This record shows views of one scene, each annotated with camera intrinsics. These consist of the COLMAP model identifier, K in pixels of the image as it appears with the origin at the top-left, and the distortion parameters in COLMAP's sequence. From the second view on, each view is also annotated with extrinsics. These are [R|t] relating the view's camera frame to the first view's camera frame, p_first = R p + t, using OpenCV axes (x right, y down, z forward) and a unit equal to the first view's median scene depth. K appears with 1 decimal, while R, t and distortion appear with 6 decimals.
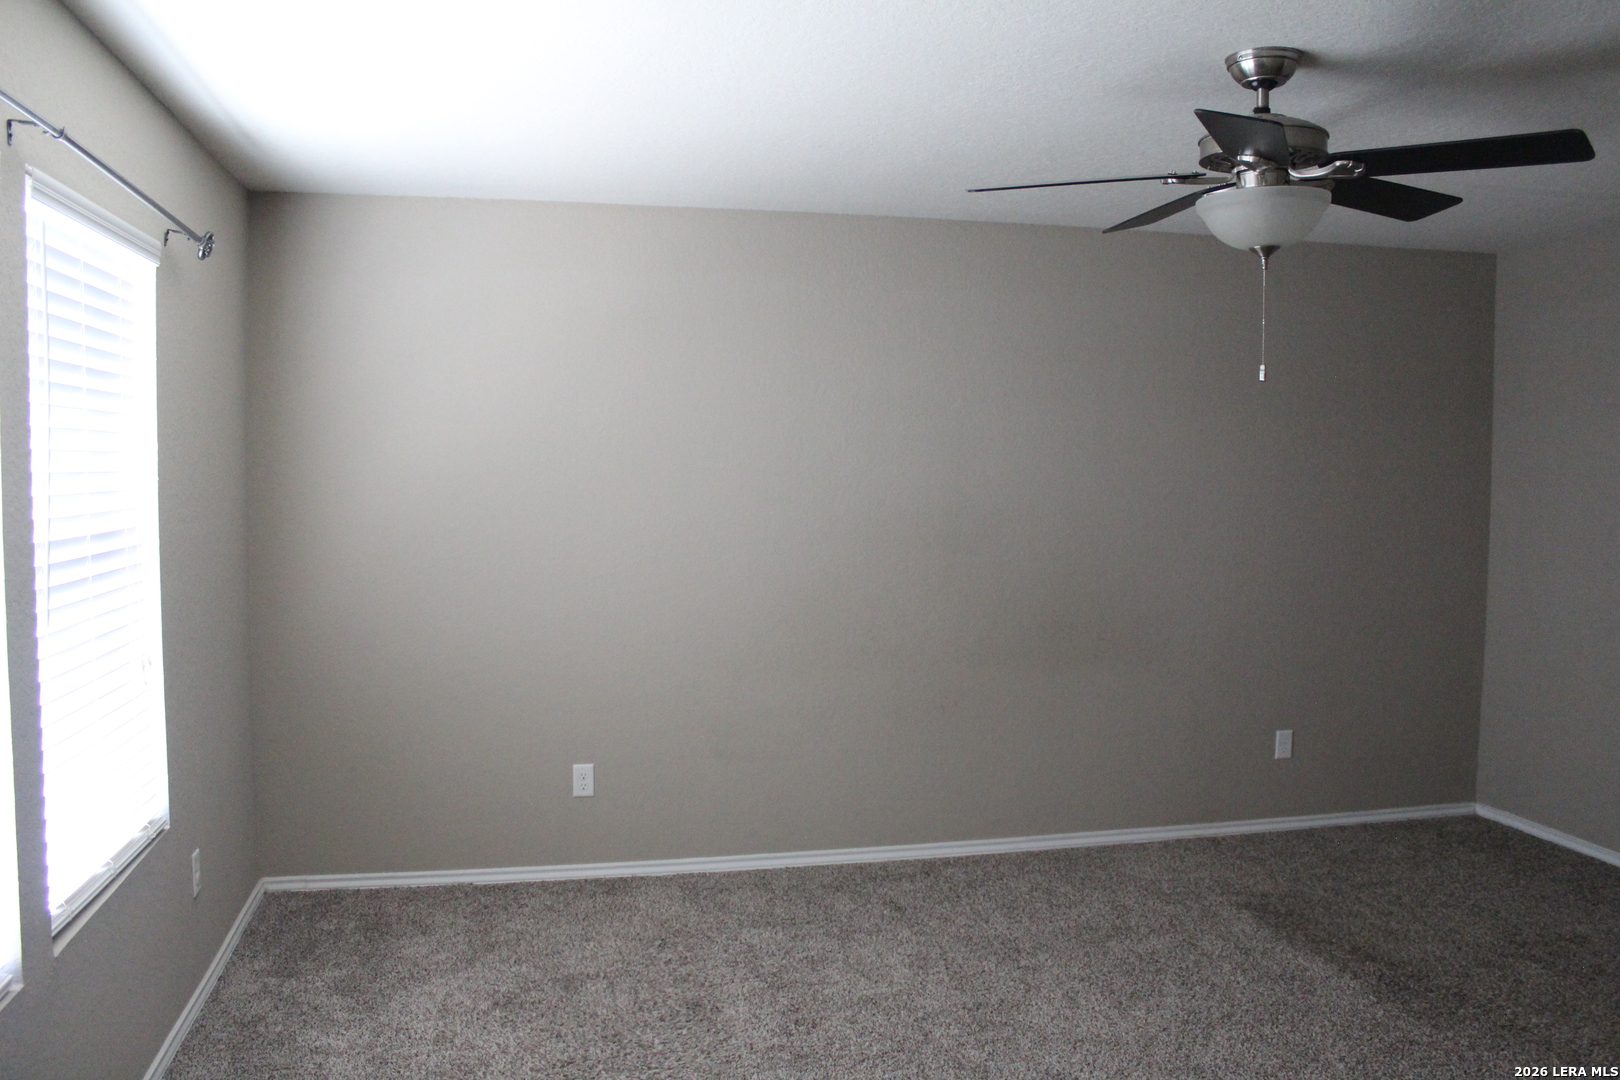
lens RADIAL K [[1346.9, 0, 810.0], [0, 1346.9, 540.0], [0, 0, 1]] dist [-0.177890, 0.164897]
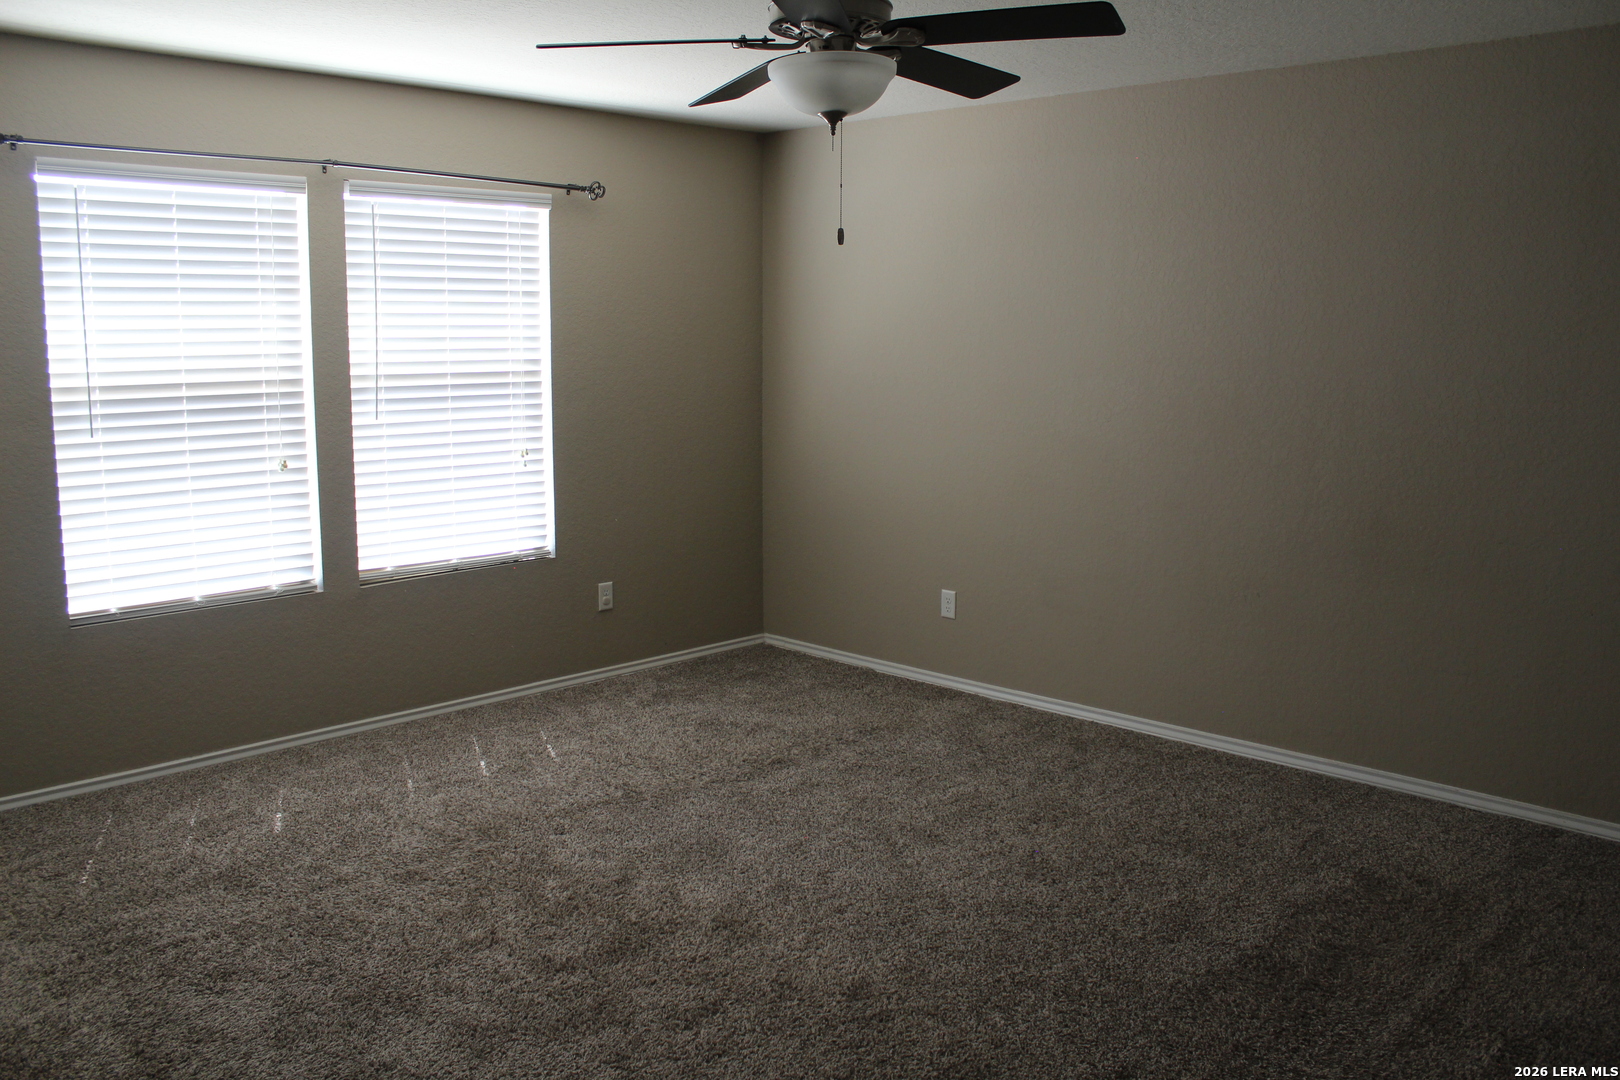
lens RADIAL K [[1346.9, 0, 810.0], [0, 1346.9, 540.0], [0, 0, 1]] dist [-0.177890, 0.164897]
pose [[0.517087, 0.115444, -0.848112, 0.859064], [-0.049504, 0.993238, 0.105016, 0.007246], [0.854500, -0.012318, 0.519305, 0.318351]]
